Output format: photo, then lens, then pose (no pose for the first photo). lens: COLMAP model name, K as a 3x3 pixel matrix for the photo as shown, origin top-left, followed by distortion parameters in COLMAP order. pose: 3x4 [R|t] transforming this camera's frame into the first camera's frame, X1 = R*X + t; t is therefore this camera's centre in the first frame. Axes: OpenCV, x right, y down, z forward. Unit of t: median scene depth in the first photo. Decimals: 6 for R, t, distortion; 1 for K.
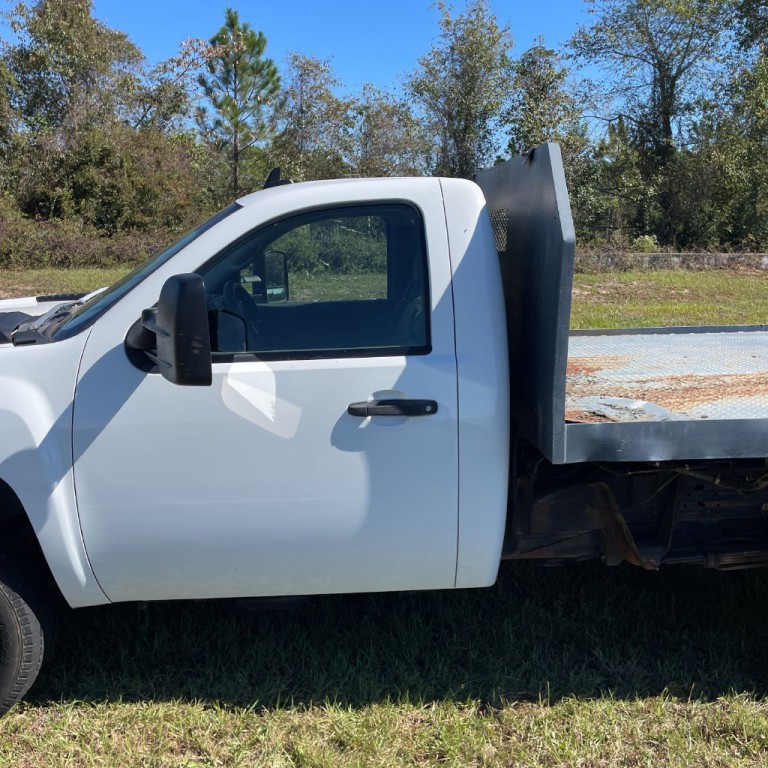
lens RADIAL K [[765.8, 0, 381.0], [0, 765.8, 379.3], [0, 0, 1]] dist [0.016400, 0.000000]
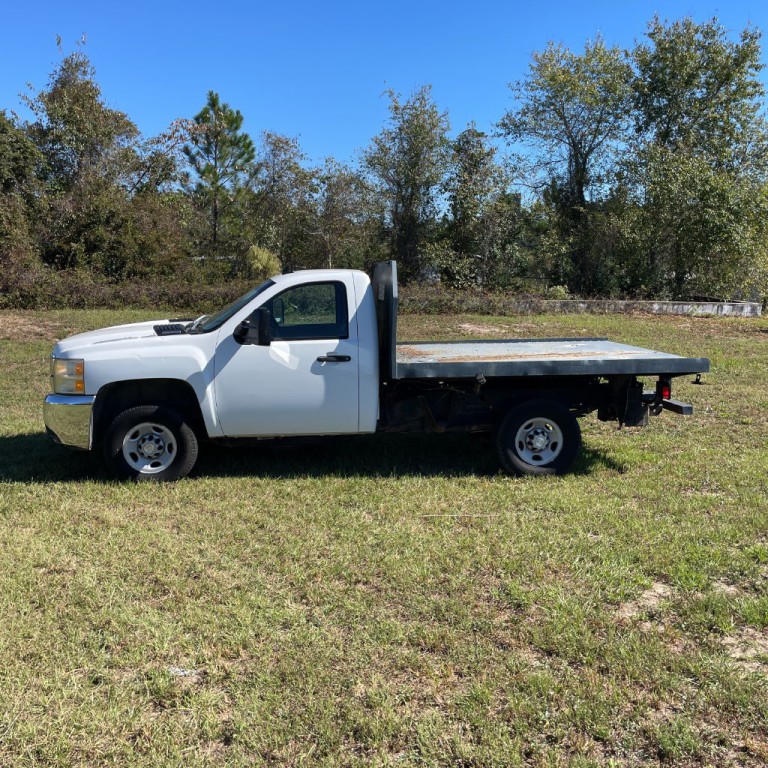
lens RADIAL K [[765.8, 0, 388.8], [0, 765.8, 384.9], [0, 0, 1]] dist [0.016400, 0.000000]
pose [[0.998280, 0.000742, 0.058617, 0.006176], [0.002171, 0.998766, -0.049613, 0.032099], [-0.058582, 0.049654, 0.997047, -0.204694]]
